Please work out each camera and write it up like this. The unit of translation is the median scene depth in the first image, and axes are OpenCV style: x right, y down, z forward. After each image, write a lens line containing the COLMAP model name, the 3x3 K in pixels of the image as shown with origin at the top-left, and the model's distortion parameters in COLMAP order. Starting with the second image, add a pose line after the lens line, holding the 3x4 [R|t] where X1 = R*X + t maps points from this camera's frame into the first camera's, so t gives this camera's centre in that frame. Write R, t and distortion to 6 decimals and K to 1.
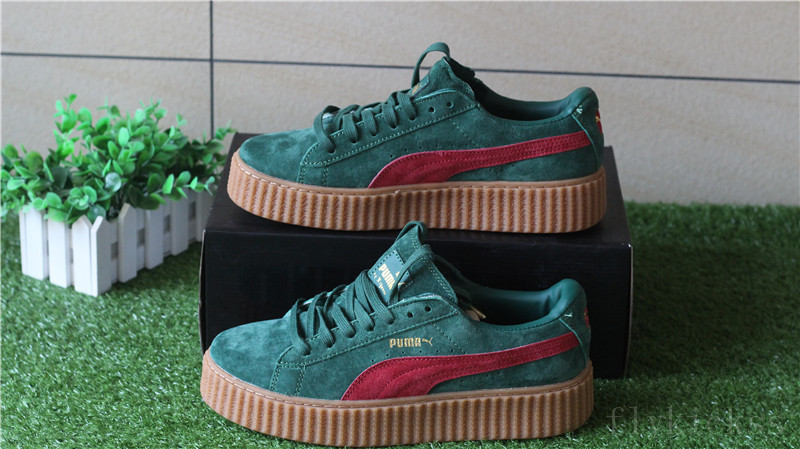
lens RADIAL K [[1986.1, 0, 400.5], [0, 1986.1, 226.8], [0, 0, 1]] dist [-0.116753, 0.000000]
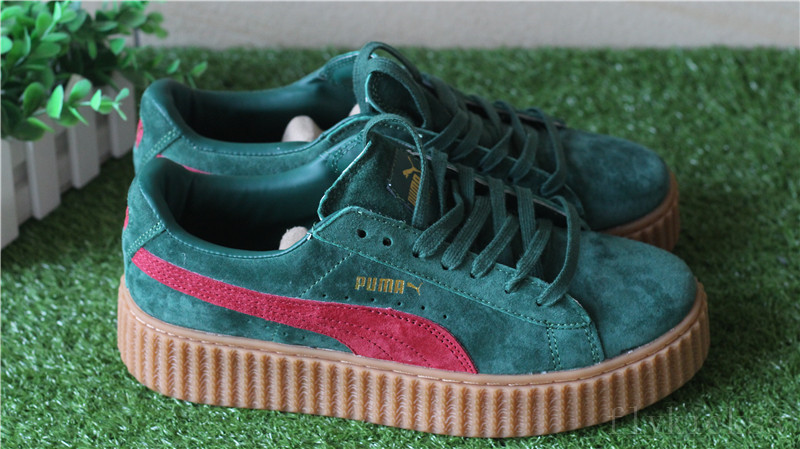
lens RADIAL K [[1986.1, 0, 408.5], [0, 1986.1, 229.7], [0, 0, 1]] dist [-0.116753, 0.000000]
pose [[0.999354, -0.035725, 0.003823, -0.010474], [0.034012, 0.974956, 0.219780, -0.114439], [-0.011579, -0.219508, 0.975542, 0.384757]]
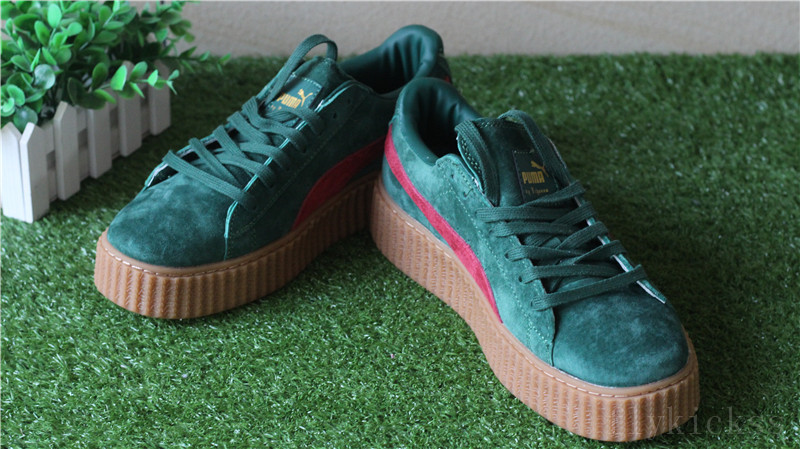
lens RADIAL K [[1986.1, 0, 407.8], [0, 1986.1, 250.7], [0, 0, 1]] dist [-0.116753, 0.000000]
pose [[0.997873, -0.044016, 0.048084, -0.043179], [0.036559, 0.988574, 0.146236, -0.062301], [-0.053971, -0.144167, 0.988080, 0.217498]]
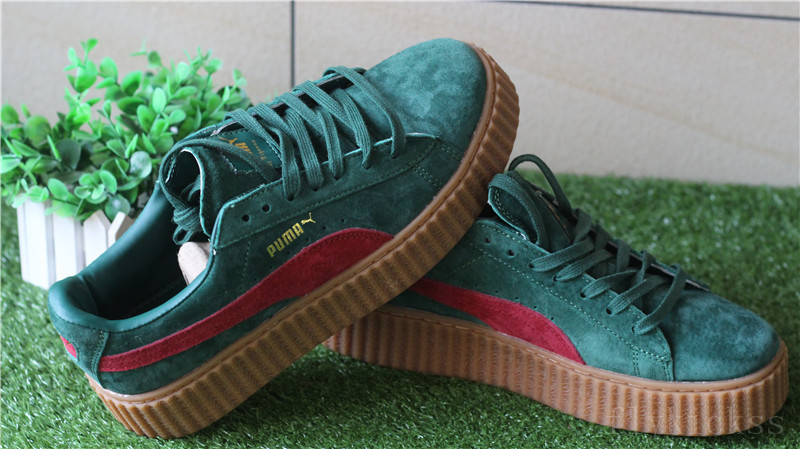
lens RADIAL K [[1986.1, 0, 400.2], [0, 1986.1, 219.1], [0, 0, 1]] dist [-0.116753, 0.000000]
pose [[0.996580, 0.033136, -0.075692, 0.004872], [-0.027693, 0.997031, 0.071855, -0.056727], [0.077849, -0.069513, 0.994539, 0.281224]]
